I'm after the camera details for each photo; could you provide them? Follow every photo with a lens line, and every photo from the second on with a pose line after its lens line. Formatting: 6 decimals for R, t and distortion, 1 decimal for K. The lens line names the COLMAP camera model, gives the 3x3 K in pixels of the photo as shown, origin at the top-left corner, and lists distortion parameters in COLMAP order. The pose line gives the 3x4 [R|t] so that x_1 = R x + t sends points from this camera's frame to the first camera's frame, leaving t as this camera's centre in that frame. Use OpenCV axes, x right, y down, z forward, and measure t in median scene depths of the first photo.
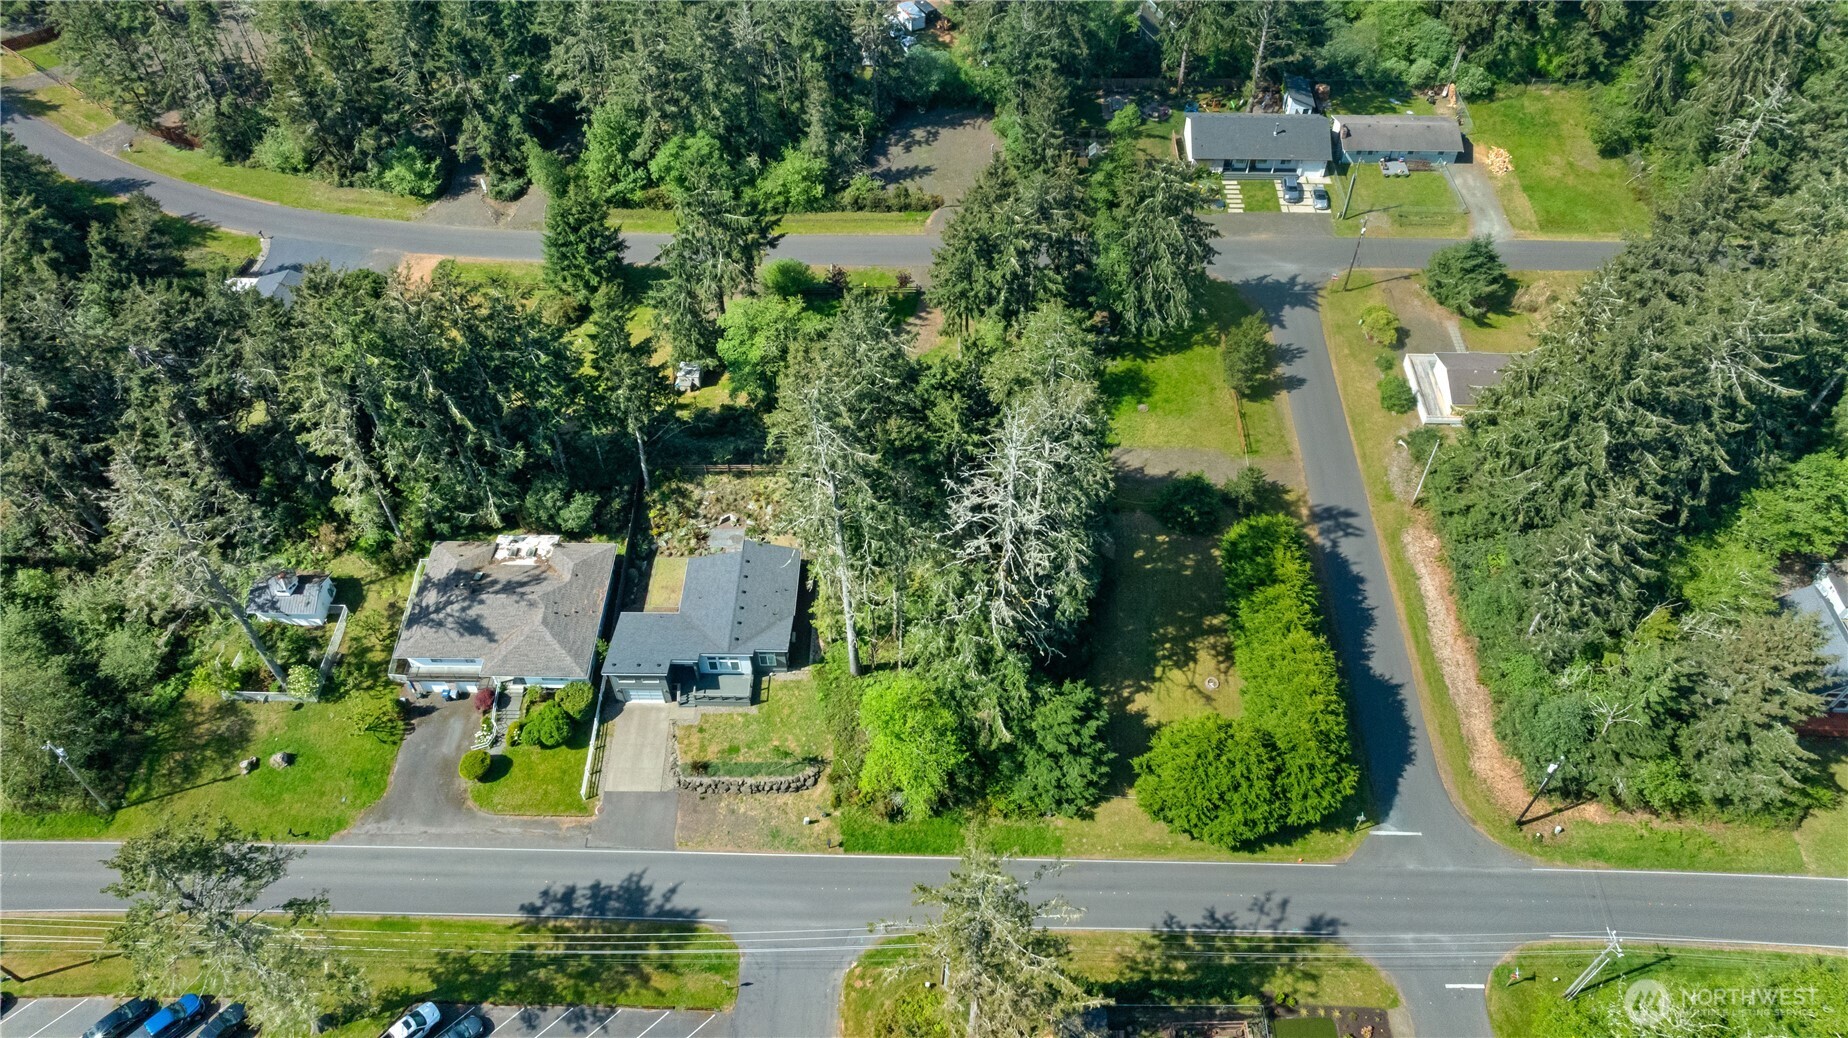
lens RADIAL K [[1294.9, 0, 924.0], [0, 1294.9, 519.0], [0, 0, 1]] dist [-0.024797, -0.001100]
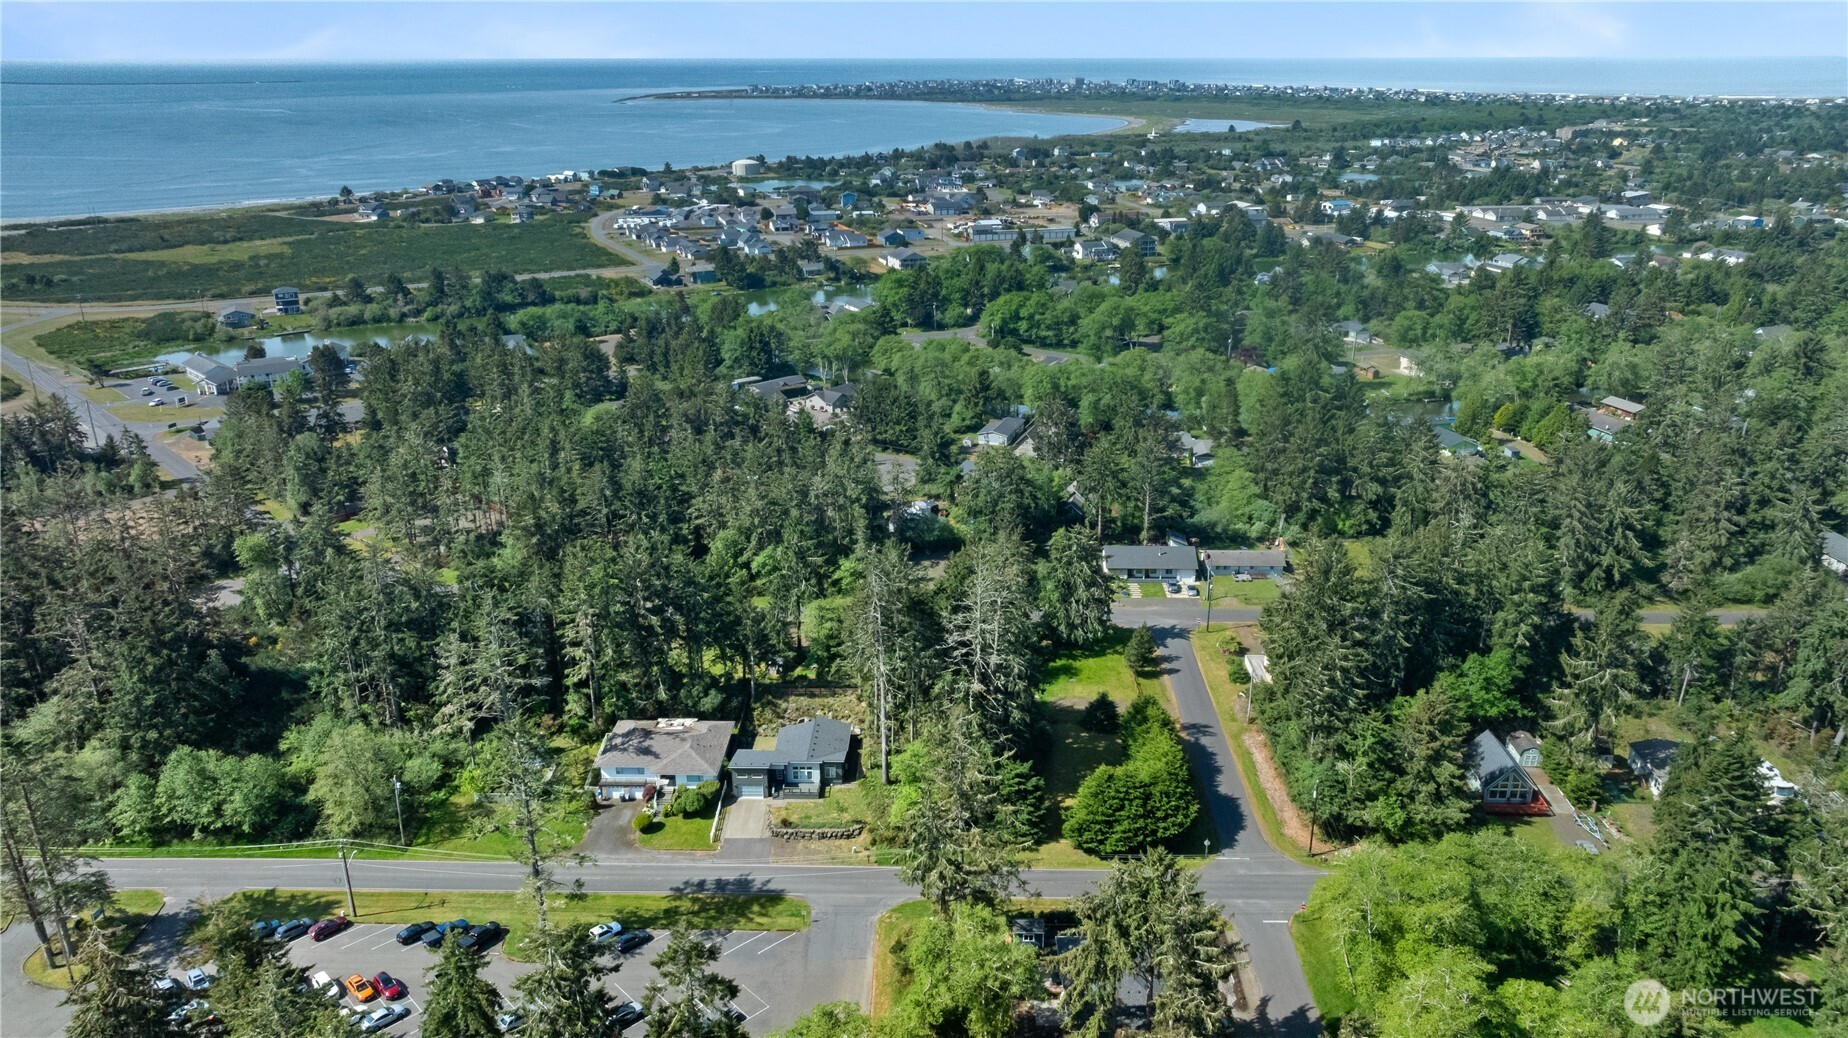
lens RADIAL K [[1294.9, 0, 924.0], [0, 1294.9, 519.0], [0, 0, 1]] dist [-0.024797, -0.001100]
pose [[0.999983, 0.004610, -0.003539, -0.002830], [-0.005751, 0.872521, -0.488544, 0.646098], [0.000835, 0.488556, 0.872532, -0.557631]]
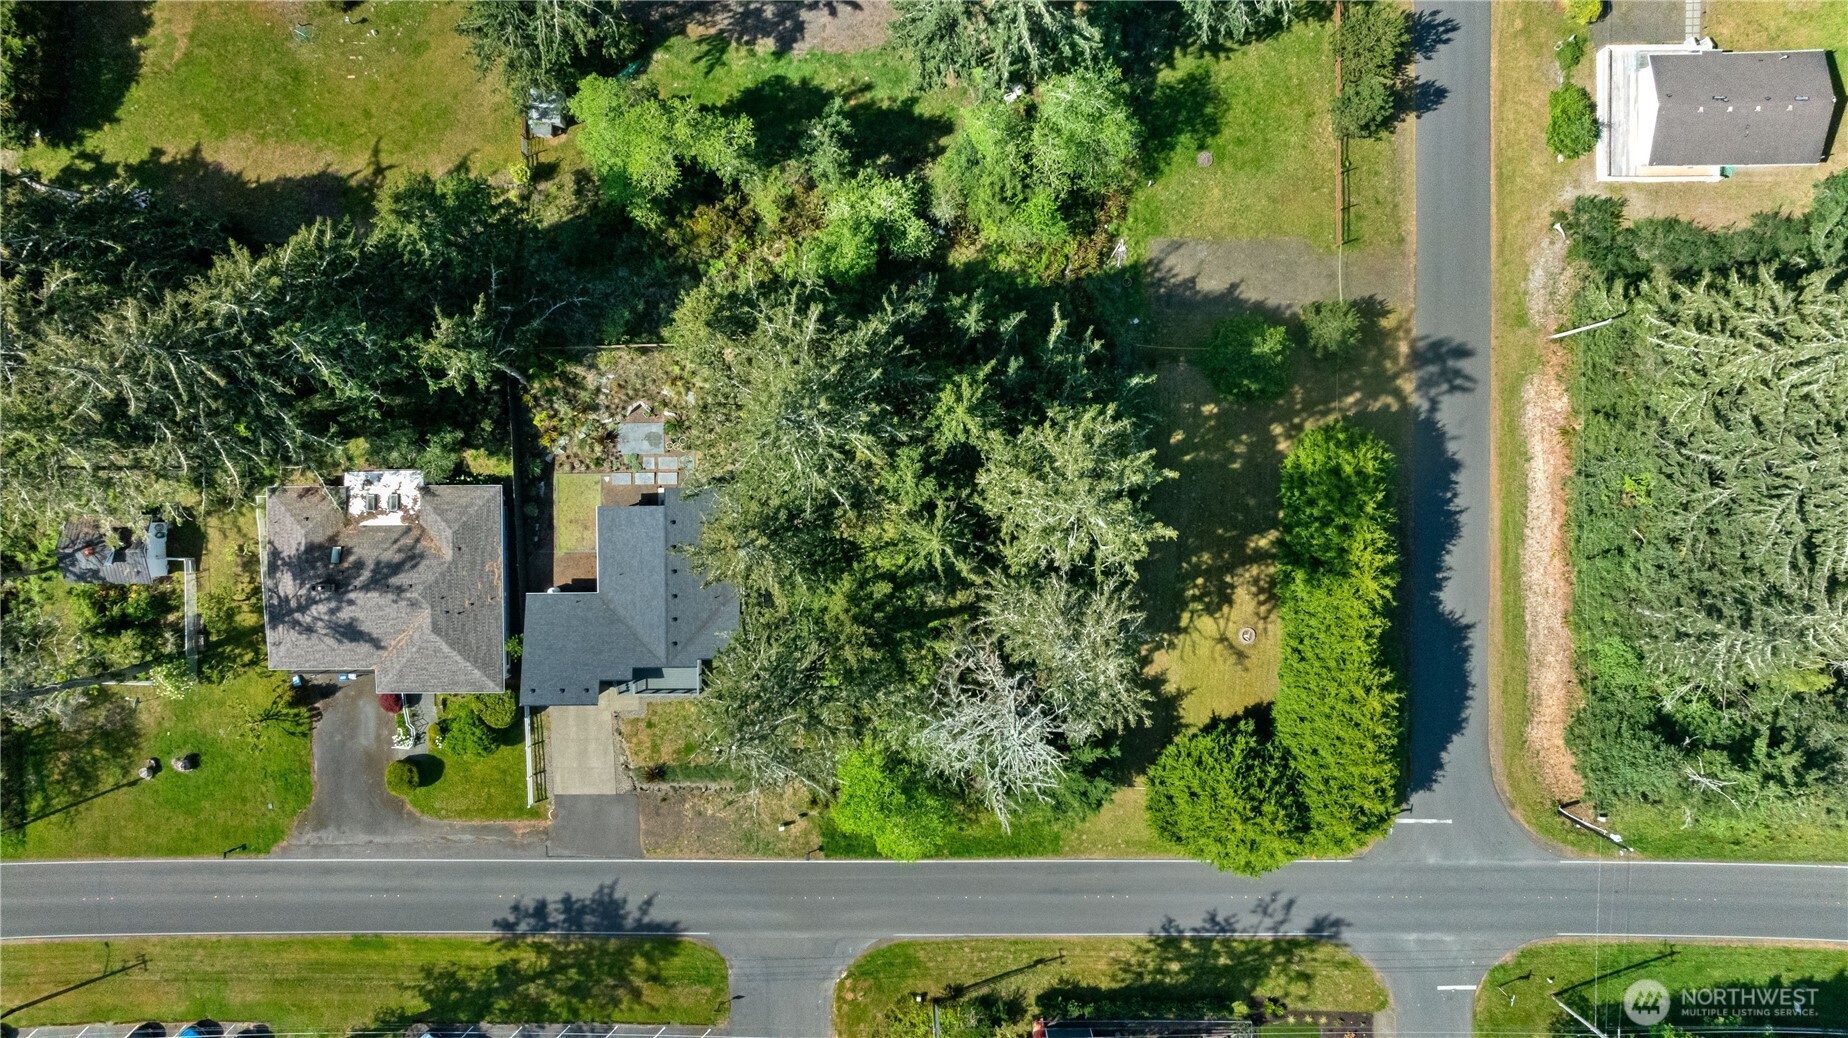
lens RADIAL K [[1294.9, 0, 924.0], [0, 1294.9, 519.0], [0, 0, 1]] dist [-0.024797, -0.001100]
pose [[0.999558, -0.028873, -0.007151, 0.022616], [0.026289, 0.745047, 0.666494, -0.534391], [-0.013915, -0.666387, 0.745476, 0.461316]]
